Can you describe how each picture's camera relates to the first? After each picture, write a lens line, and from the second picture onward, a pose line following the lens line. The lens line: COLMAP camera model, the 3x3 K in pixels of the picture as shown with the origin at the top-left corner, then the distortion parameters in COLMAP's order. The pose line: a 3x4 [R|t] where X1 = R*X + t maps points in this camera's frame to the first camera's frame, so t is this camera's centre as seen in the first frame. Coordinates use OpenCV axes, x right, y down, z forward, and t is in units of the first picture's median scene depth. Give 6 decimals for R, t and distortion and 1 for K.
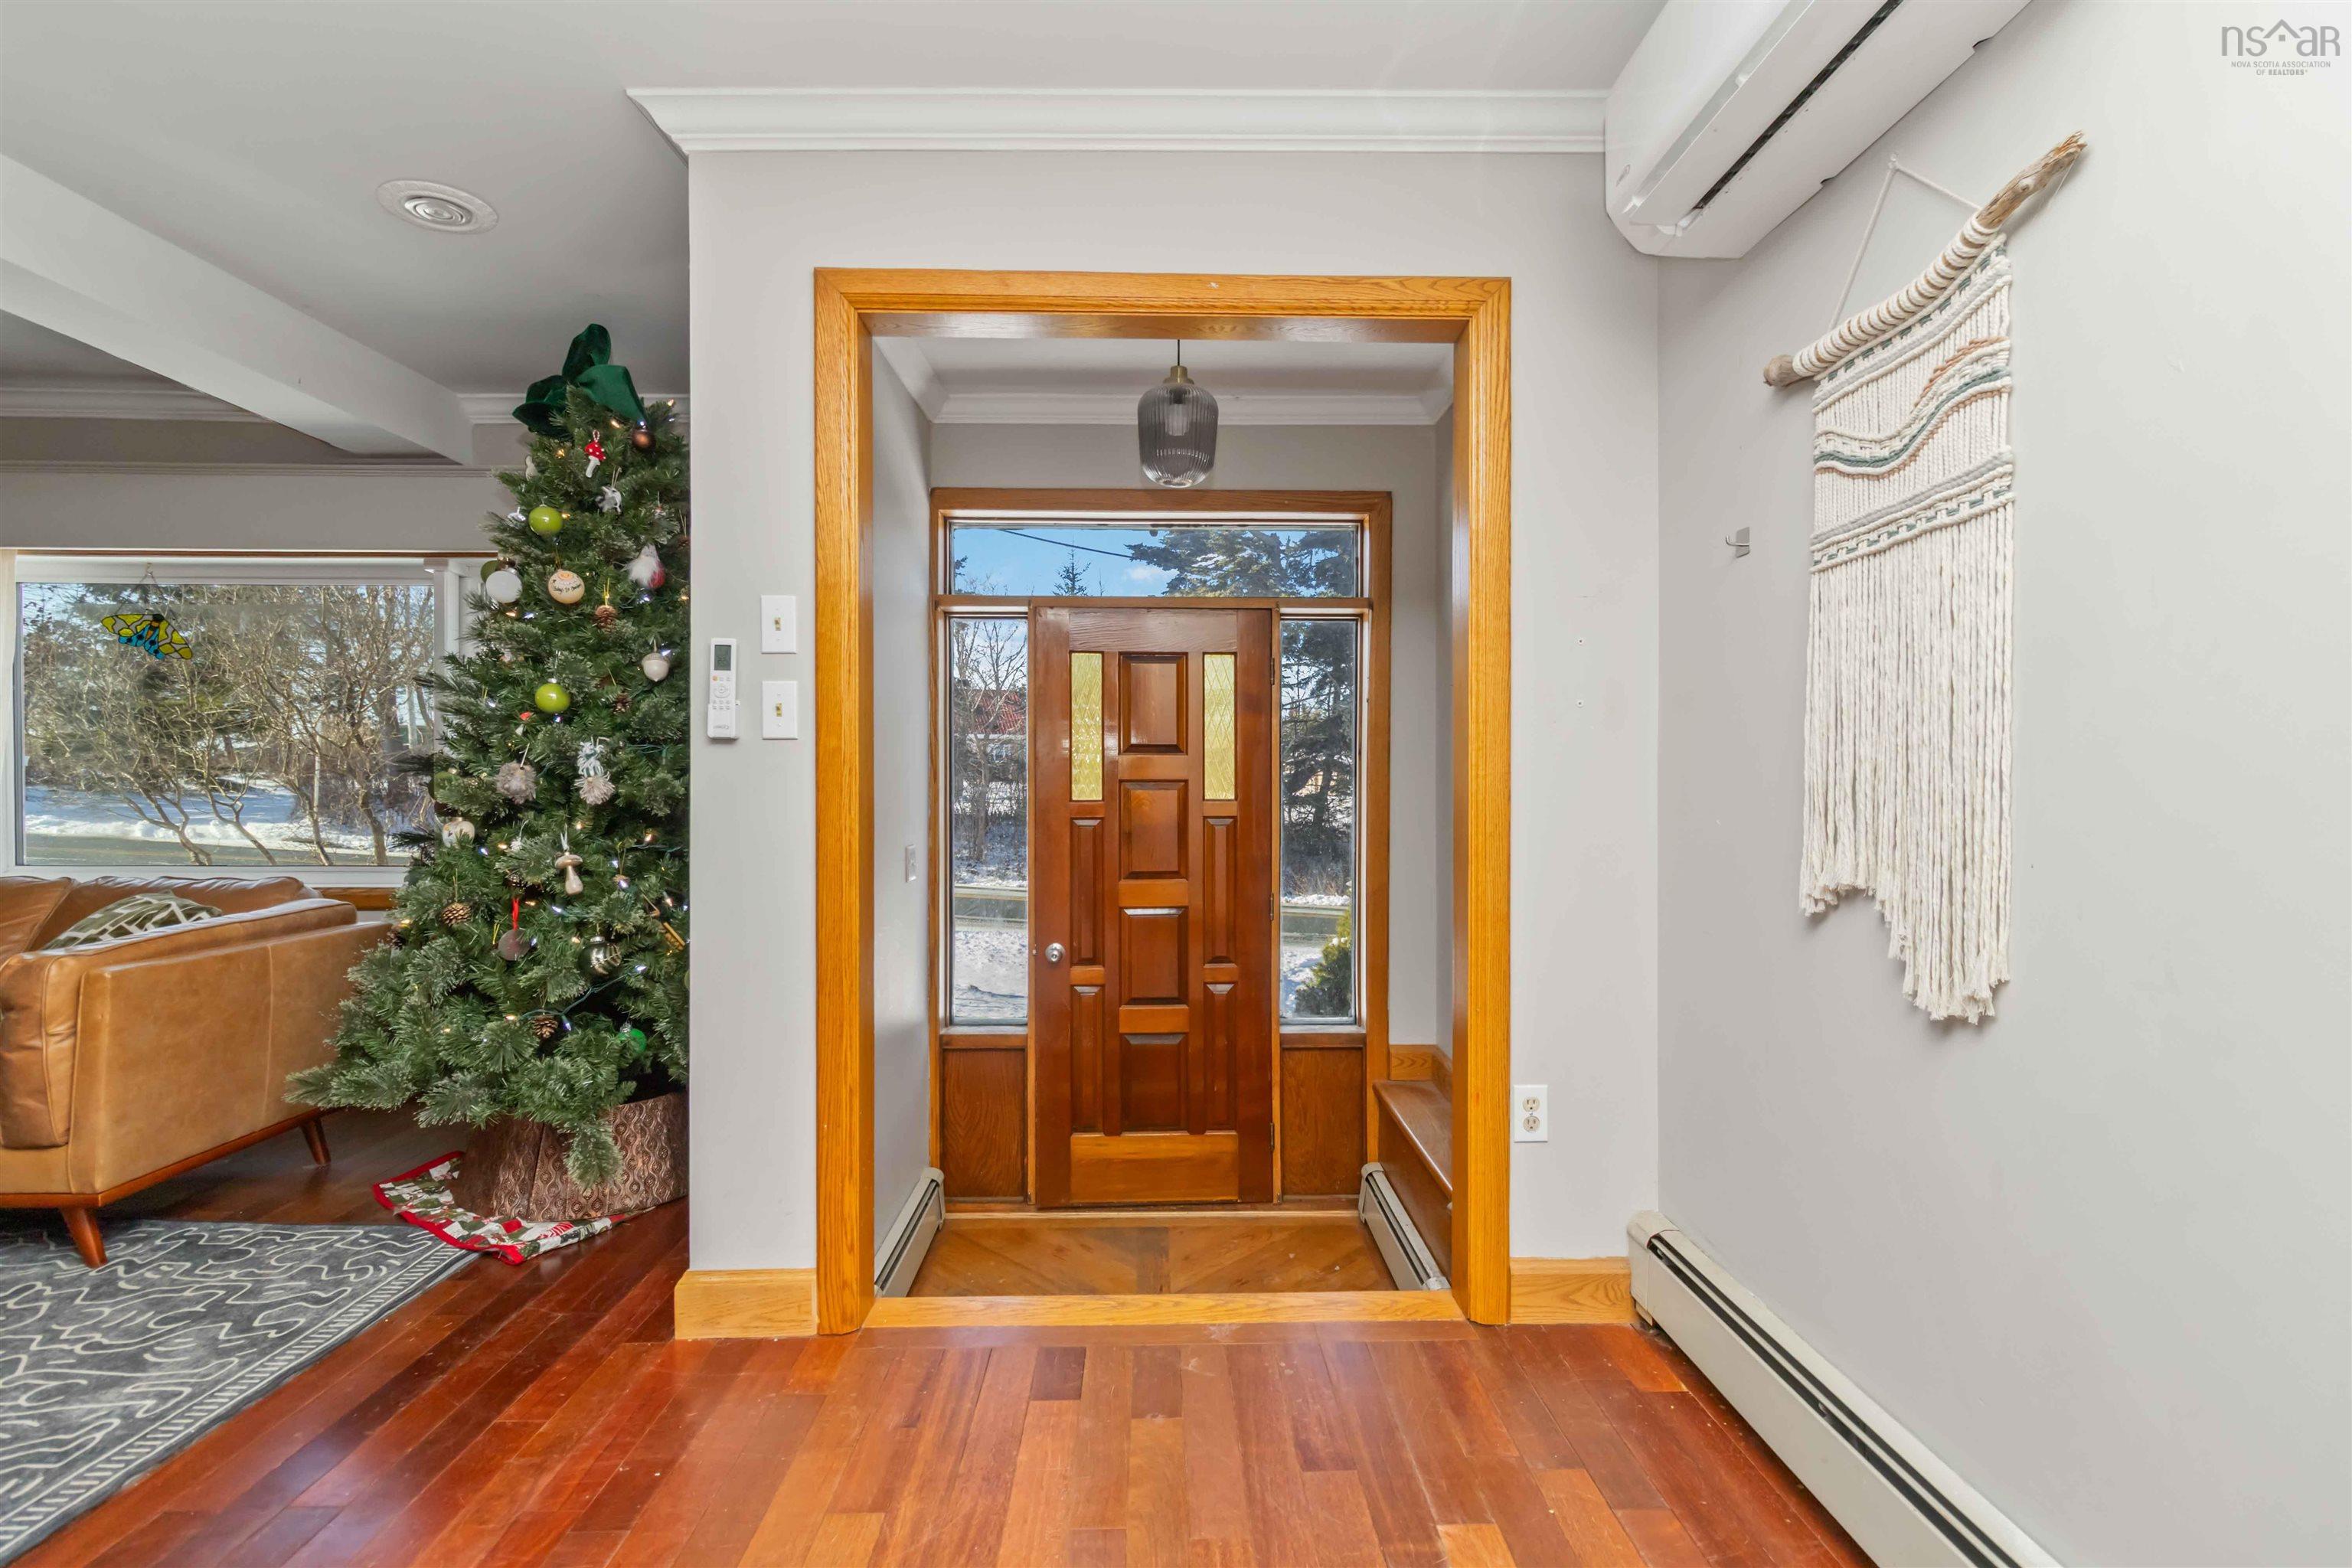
lens RADIAL K [[1096.0, 0, 1154.7], [0, 1096.0, 789.2], [0, 0, 1]] dist [0.003386, -0.002181]
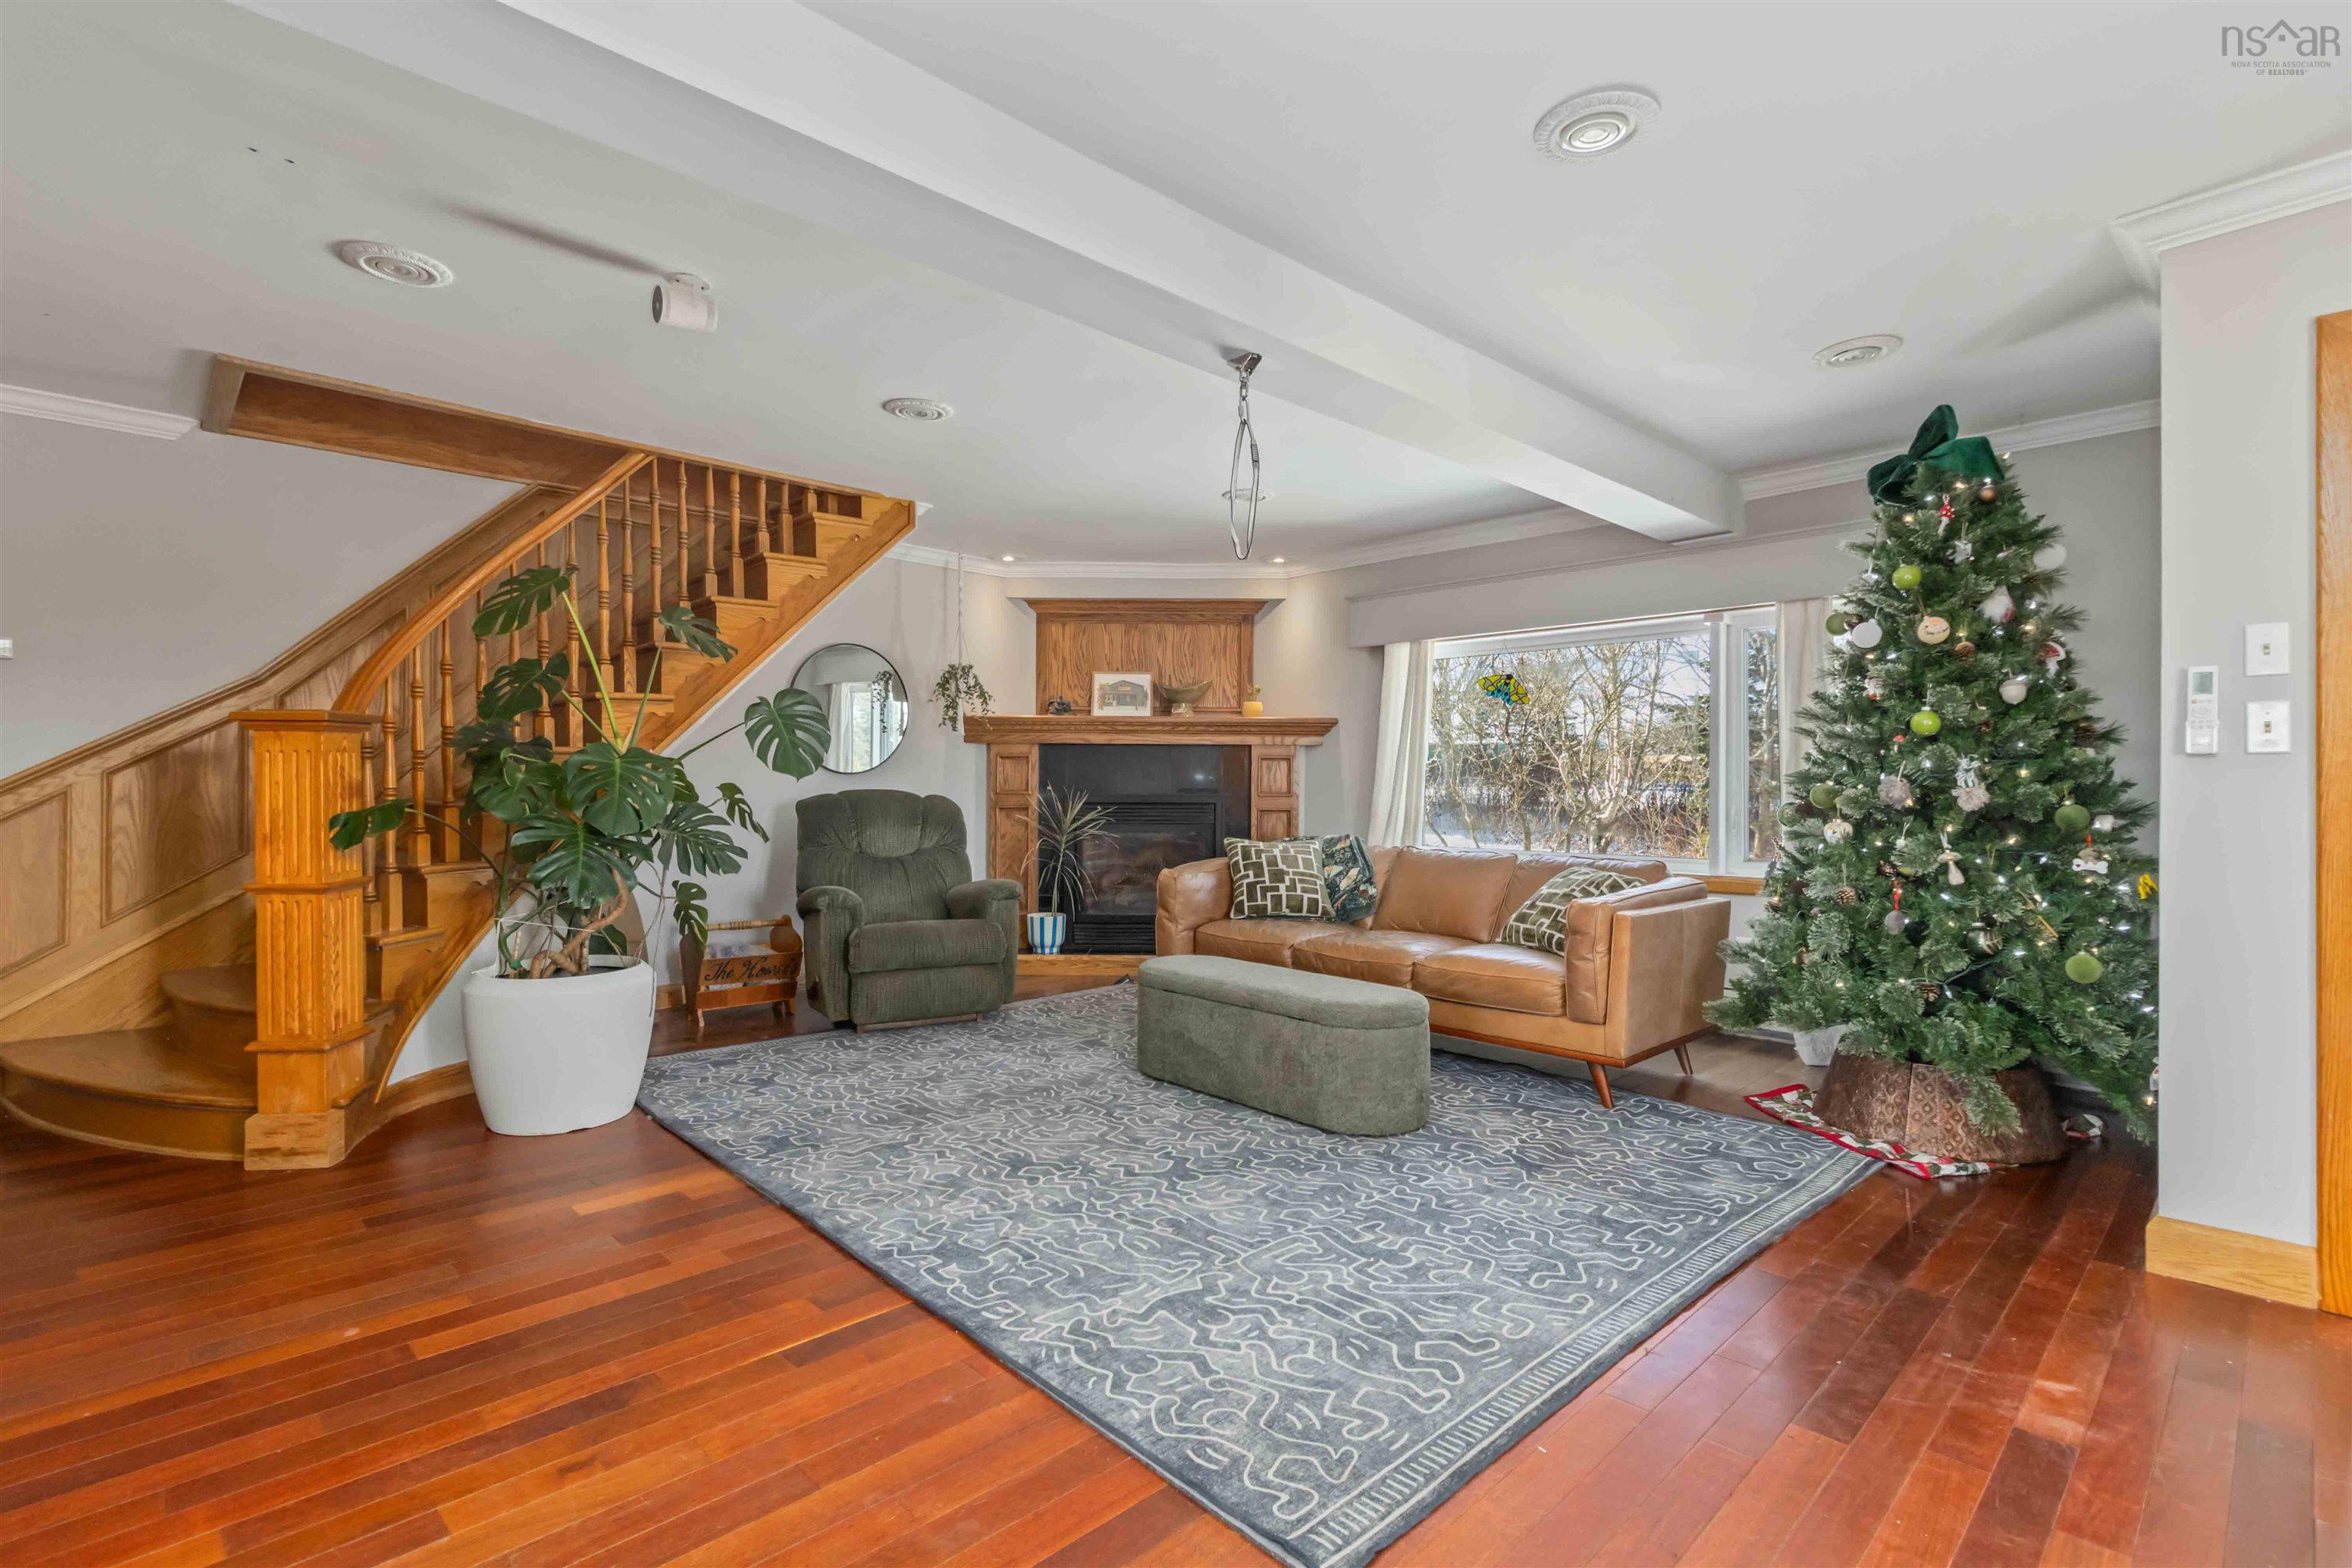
lens RADIAL K [[1096.0, 0, 1181.4], [0, 1096.0, 784.6], [0, 0, 1]] dist [0.003386, -0.002181]
pose [[0.684662, -0.003862, -0.728851, -0.234552], [-0.004423, 0.999946, -0.009453, 0.000184], [0.728847, 0.009696, 0.684607, -0.448718]]
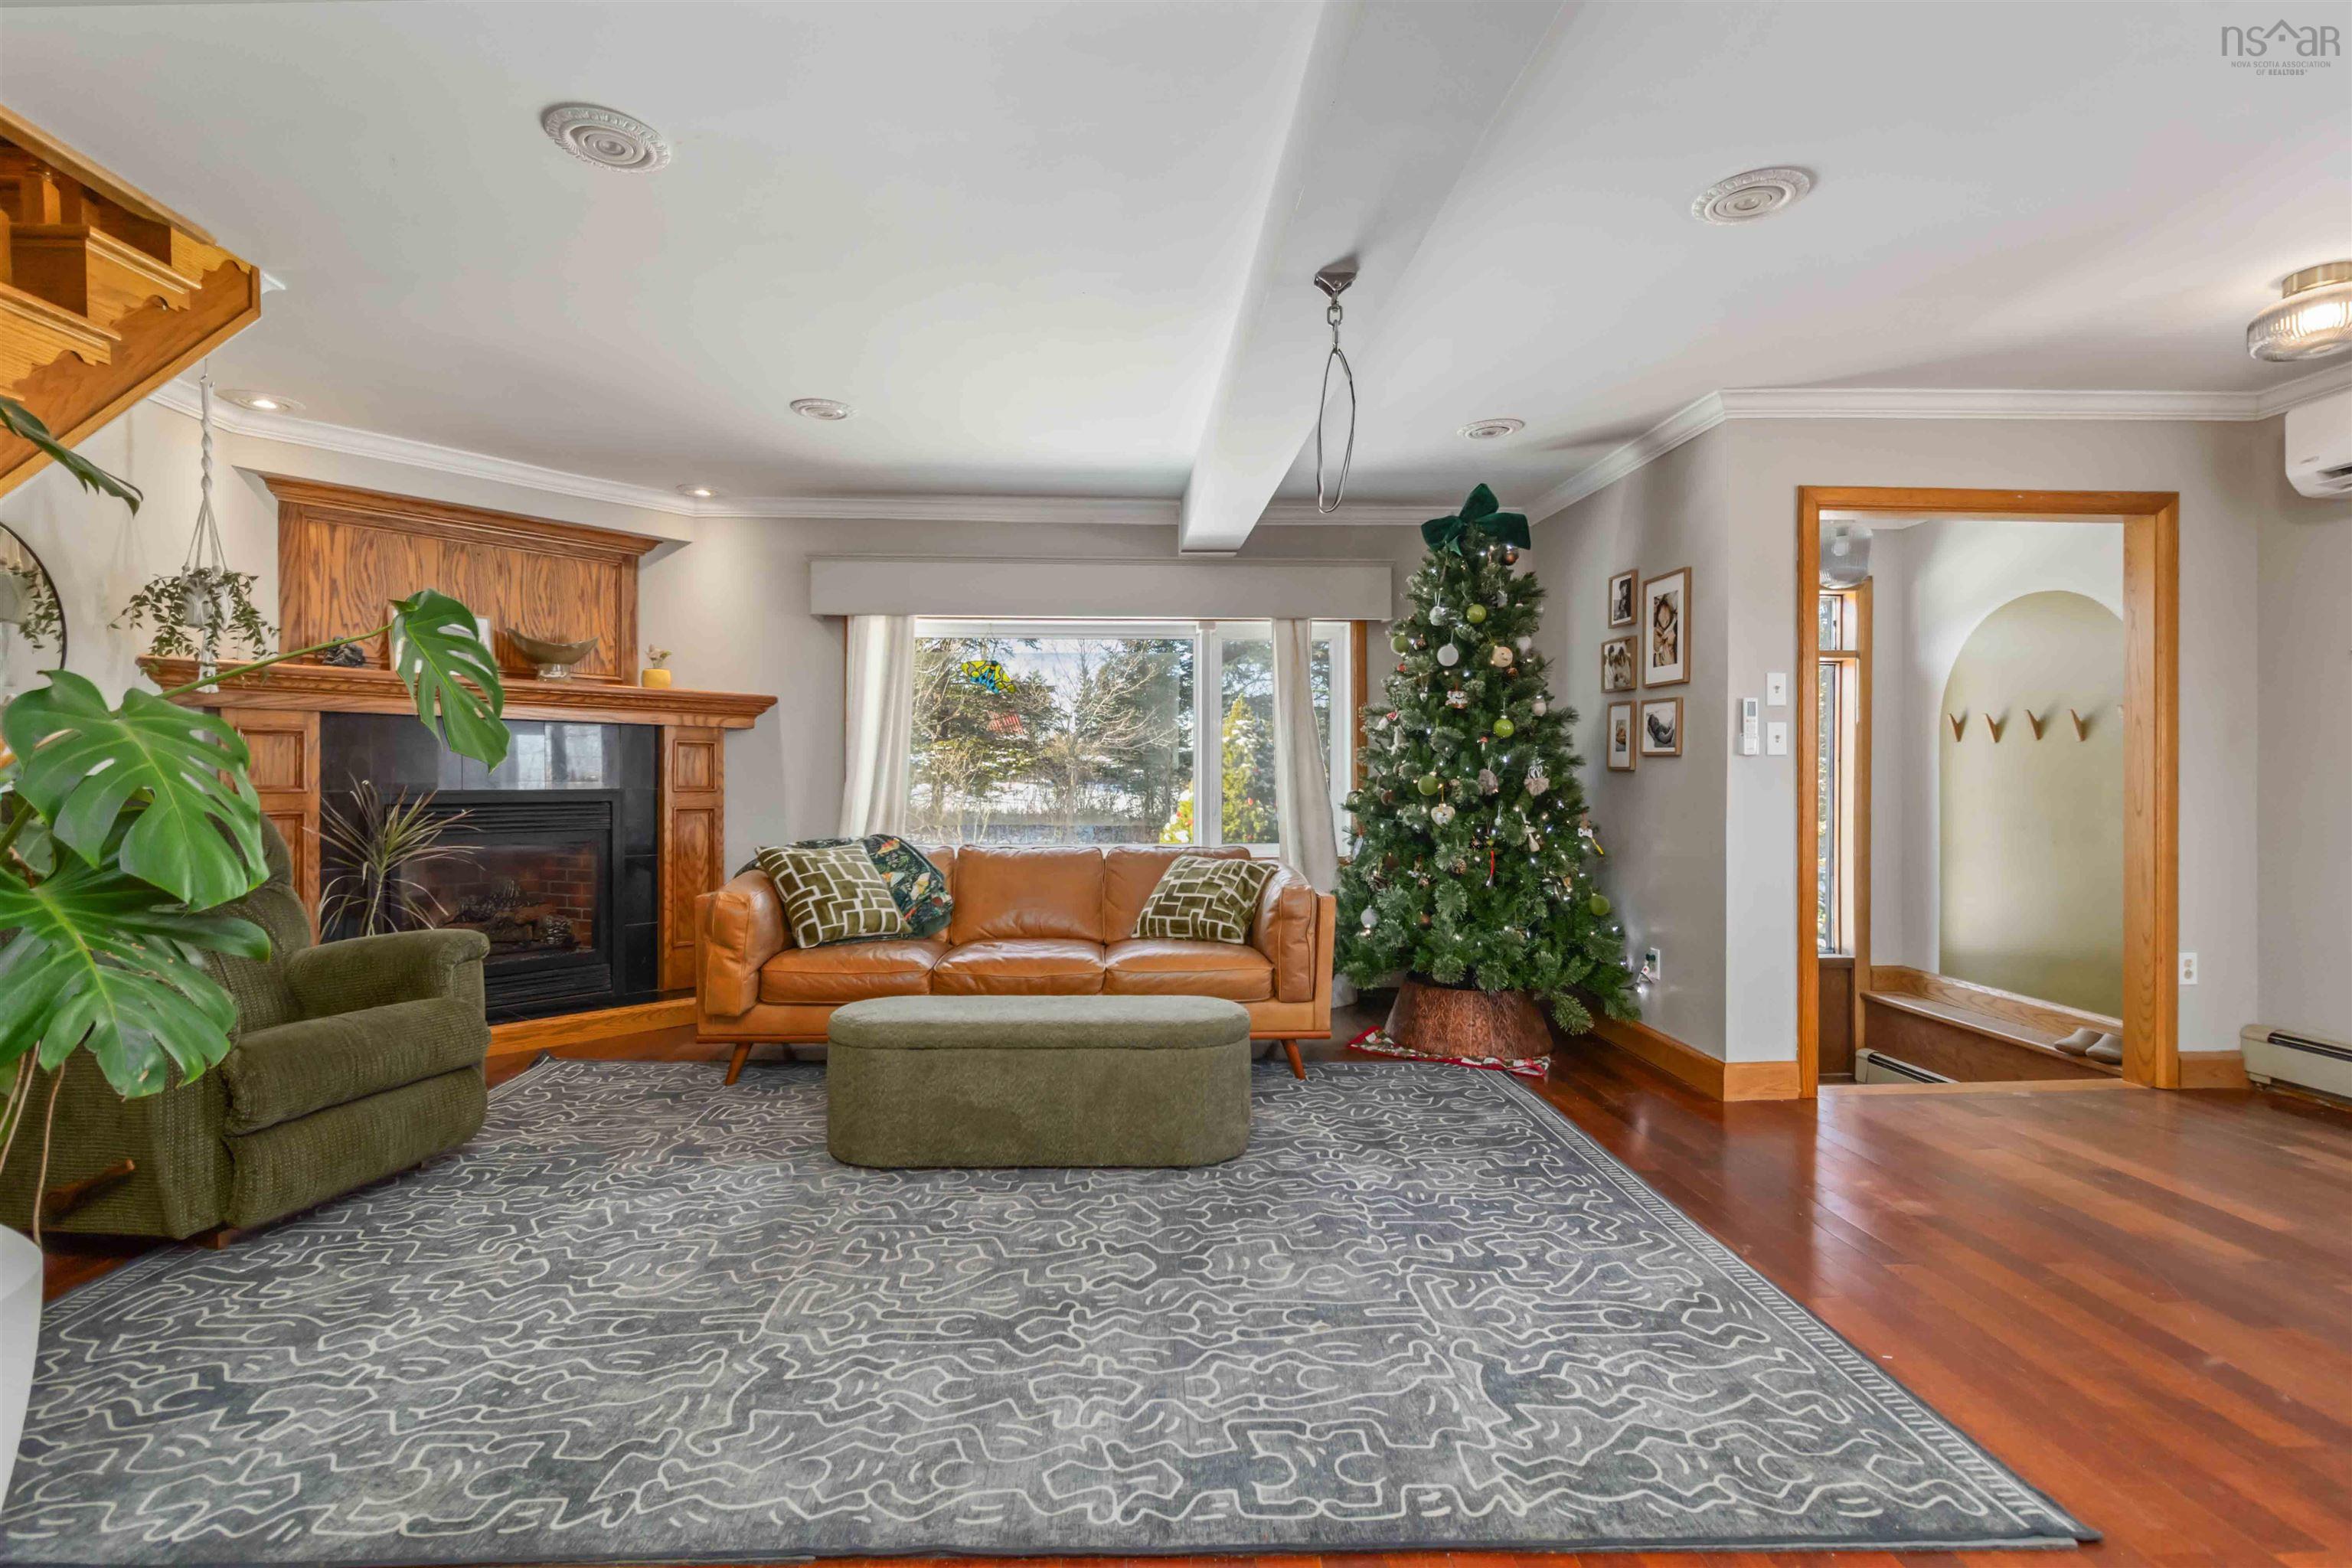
lens RADIAL K [[1096.0, 0, 1175.0], [0, 1096.0, 780.6], [0, 0, 1]] dist [0.003386, -0.002181]
pose [[0.999470, -0.005533, 0.032091, -1.106539], [0.005725, 0.999966, -0.005898, -0.001058], [-0.032057, 0.006078, 0.999468, -0.578354]]
